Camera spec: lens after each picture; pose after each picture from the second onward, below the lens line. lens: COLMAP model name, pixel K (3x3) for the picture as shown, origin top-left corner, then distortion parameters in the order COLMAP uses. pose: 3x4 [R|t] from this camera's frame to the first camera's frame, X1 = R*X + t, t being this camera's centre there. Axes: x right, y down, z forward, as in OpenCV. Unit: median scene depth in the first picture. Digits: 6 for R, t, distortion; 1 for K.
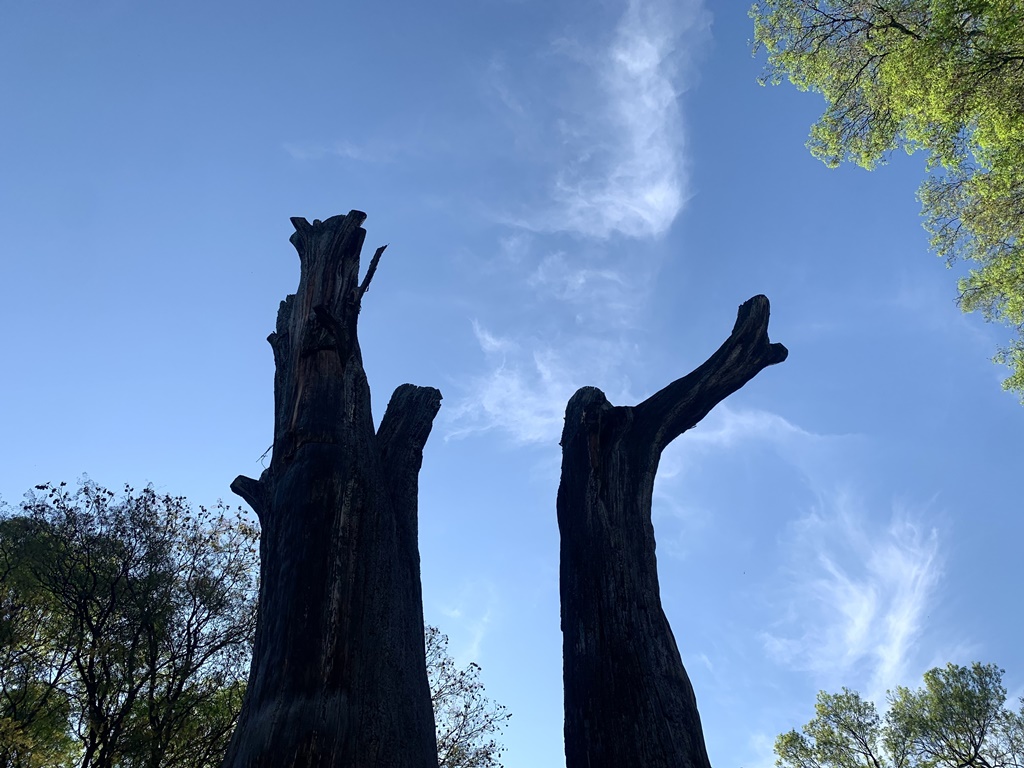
lens RADIAL K [[766.6, 0, 512.0], [0, 766.6, 384.0], [0, 0, 1]] dist [0.048956, 0.001002]
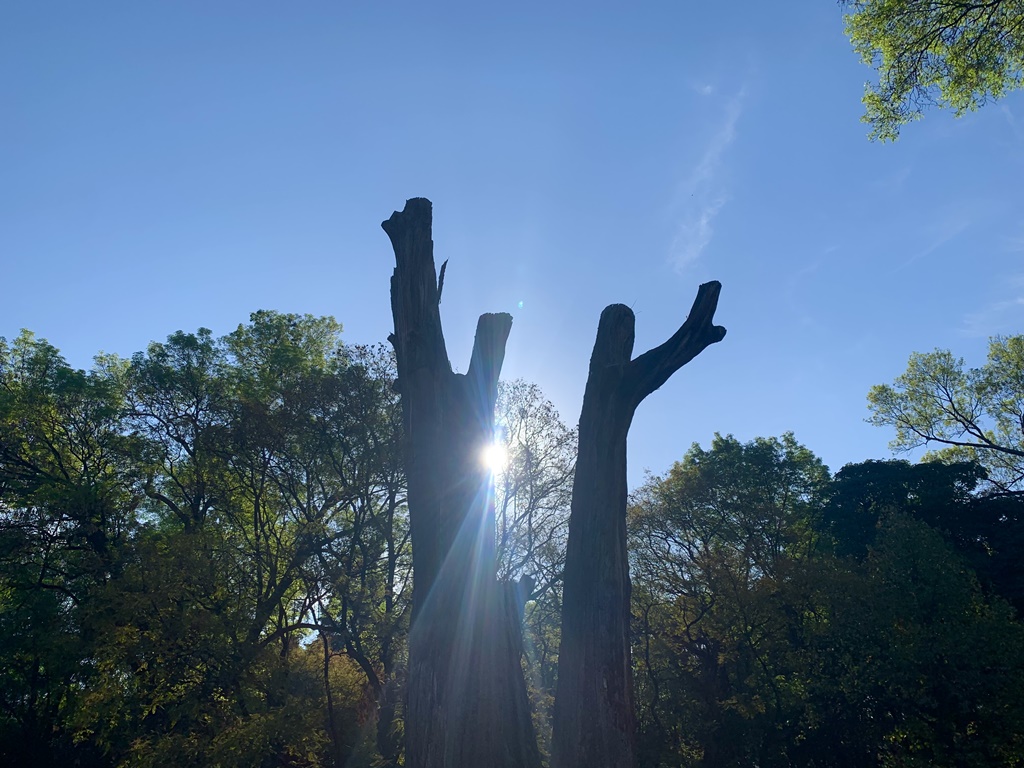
lens RADIAL K [[762.5, 0, 513.2], [0, 762.5, 366.8], [0, 0, 1]] dist [0.011626, 0.000292]
pose [[0.966832, -0.053335, -0.249781, 0.332287], [0.168657, 0.867733, 0.467541, -0.723270], [0.191807, -0.494161, 0.847948, -0.308815]]
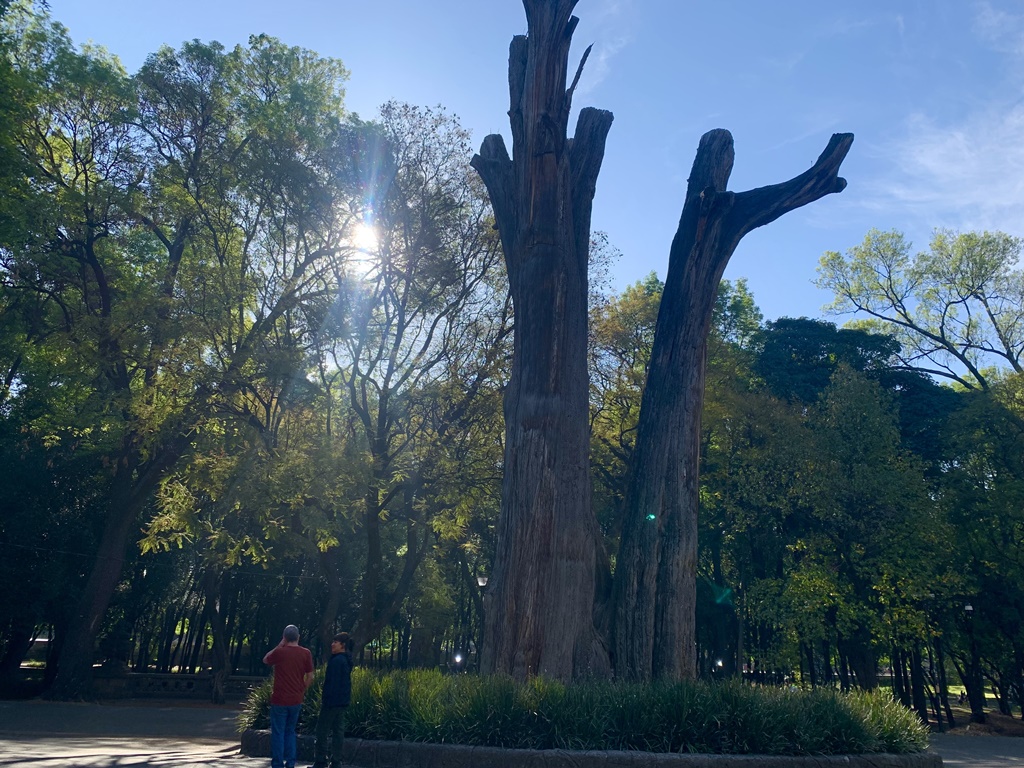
lens RADIAL K [[758.0, 0, 530.1], [0, 758.0, 383.2], [0, 0, 1]] dist [0.001839, 0.004133]
pose [[0.981166, 0.182499, -0.063308, -0.086422], [-0.086655, 0.708745, 0.700122, -0.764333], [0.172641, -0.681450, 0.711211, -0.433719]]
